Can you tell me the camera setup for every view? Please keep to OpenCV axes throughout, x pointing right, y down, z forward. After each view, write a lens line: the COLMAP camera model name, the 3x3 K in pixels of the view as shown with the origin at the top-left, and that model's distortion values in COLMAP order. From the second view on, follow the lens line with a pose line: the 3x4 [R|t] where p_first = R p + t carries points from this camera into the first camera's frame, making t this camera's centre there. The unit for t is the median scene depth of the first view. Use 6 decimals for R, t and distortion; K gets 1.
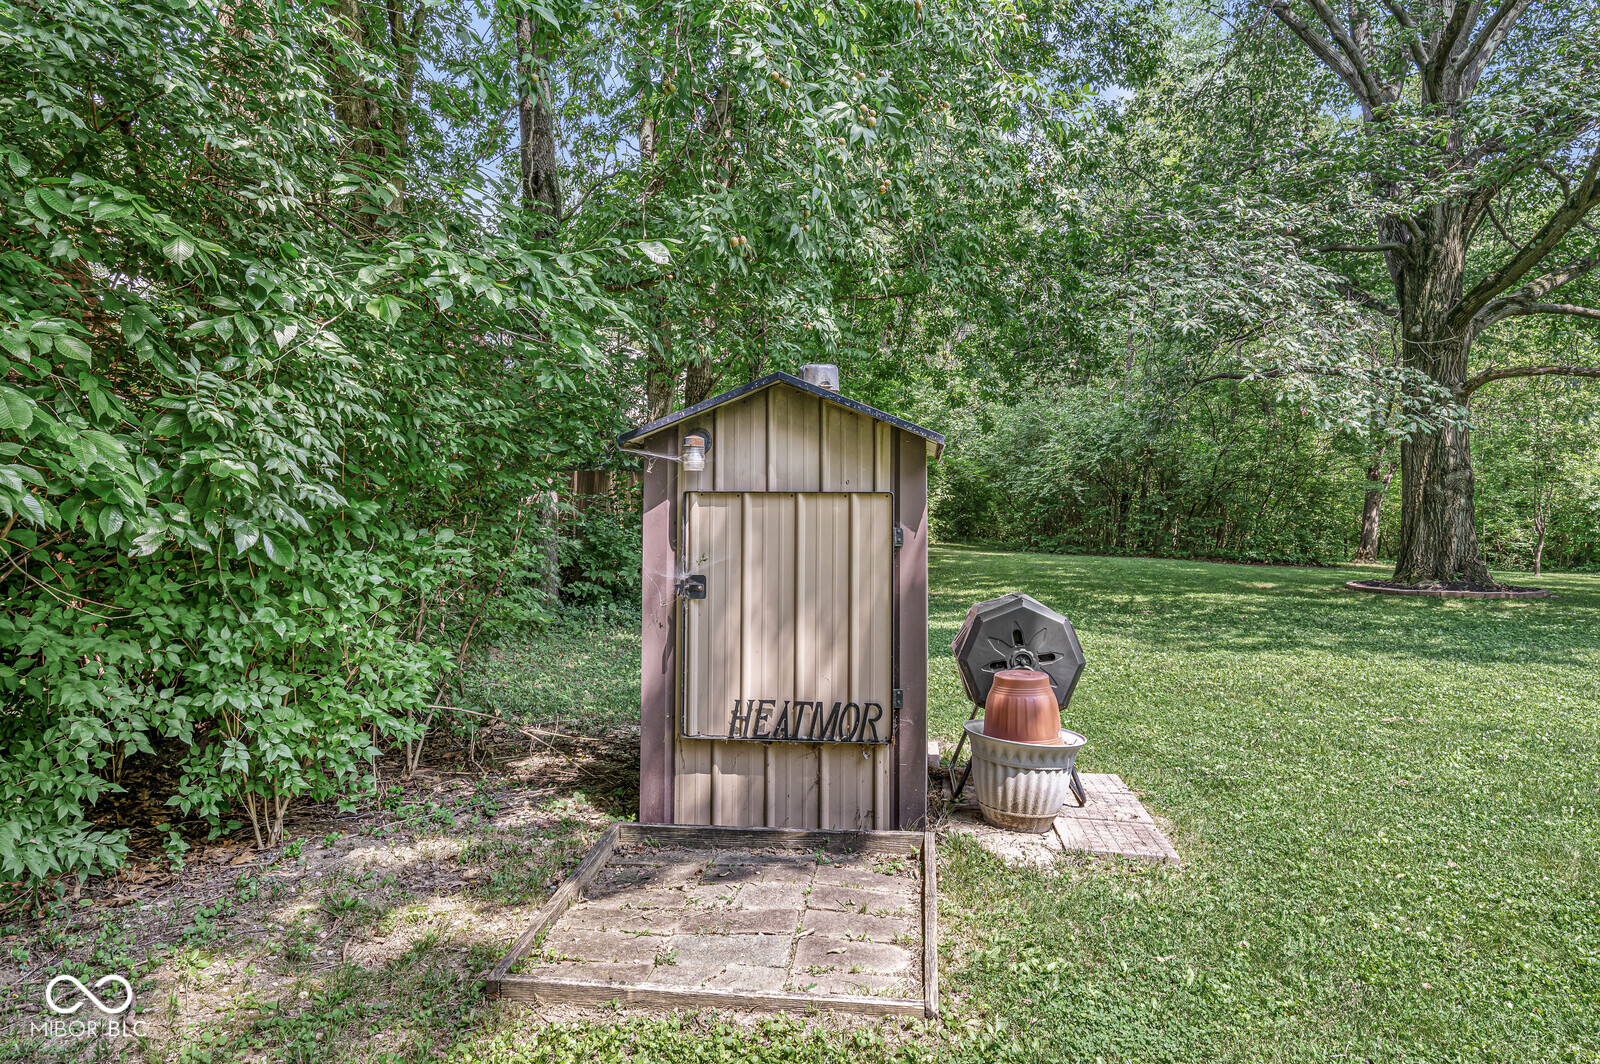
lens RADIAL K [[1108.6, 0, 800.3], [0, 1108.6, 527.1], [0, 0, 1]] dist [-0.000050, -0.000026]
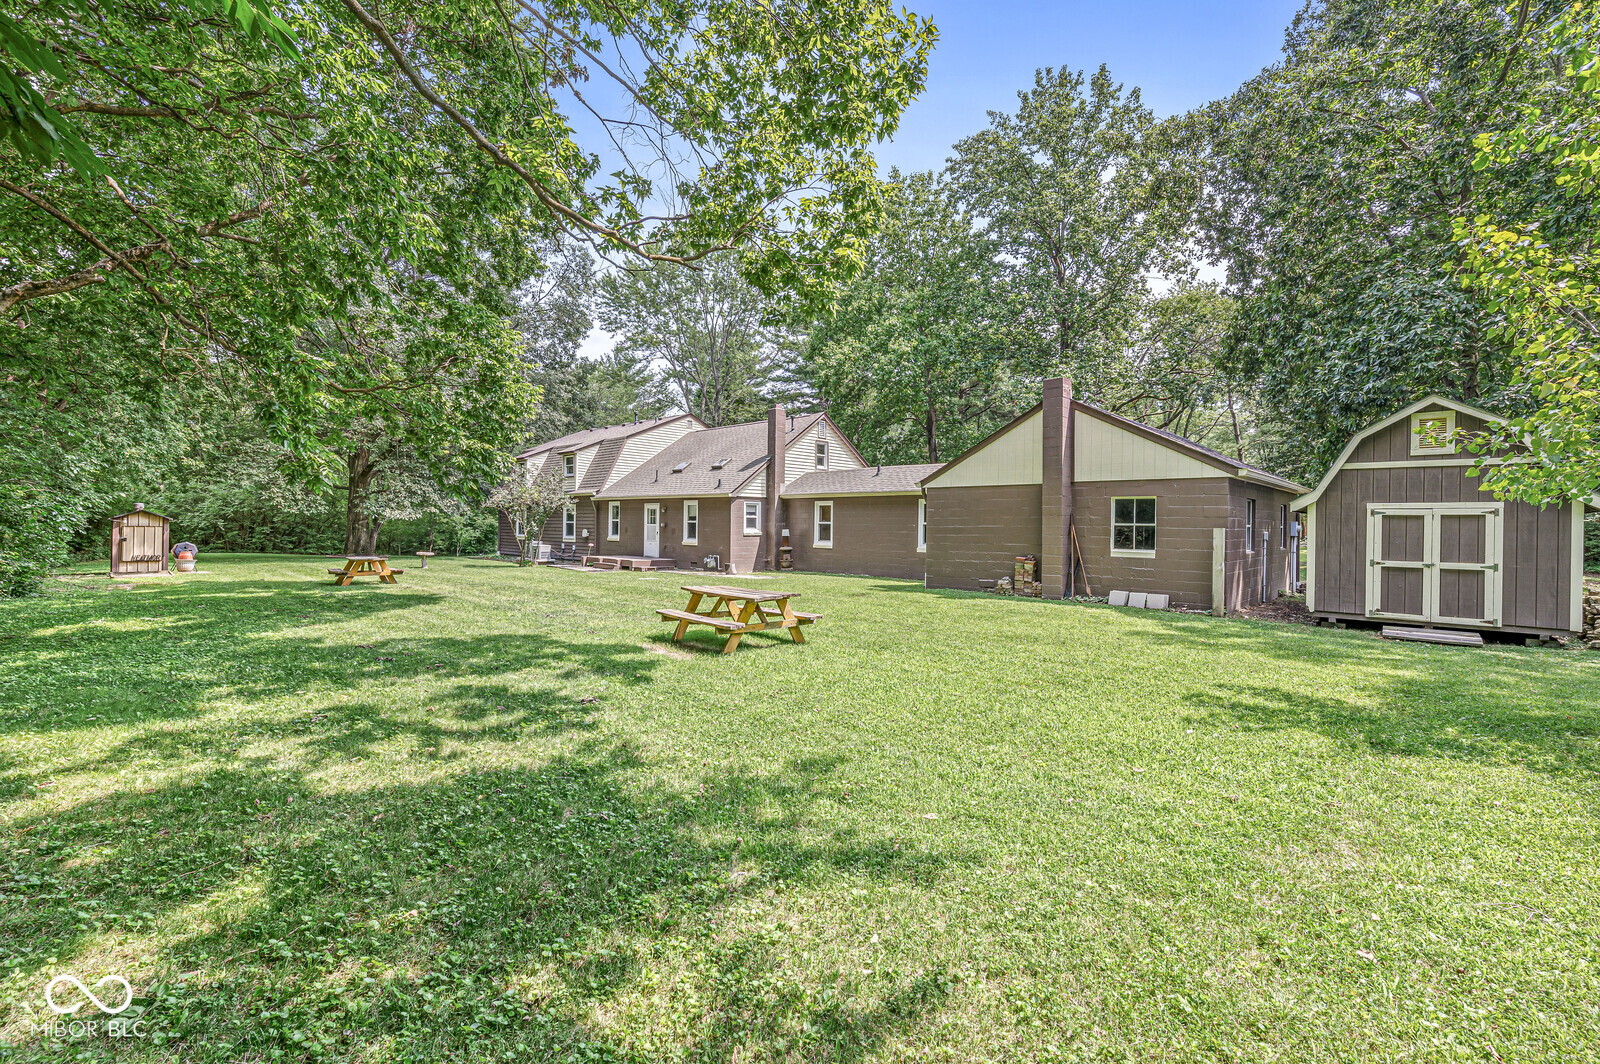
lens RADIAL K [[687.2, 0, 801.3], [0, 687.2, 538.6], [0, 0, 1]] dist [0.000397, 0.000067]
pose [[0.604536, 0.003811, 0.796569, -0.945301], [0.007320, 0.999920, -0.010339, 0.119088], [-0.796544, 0.012081, 0.604459, -4.934281]]
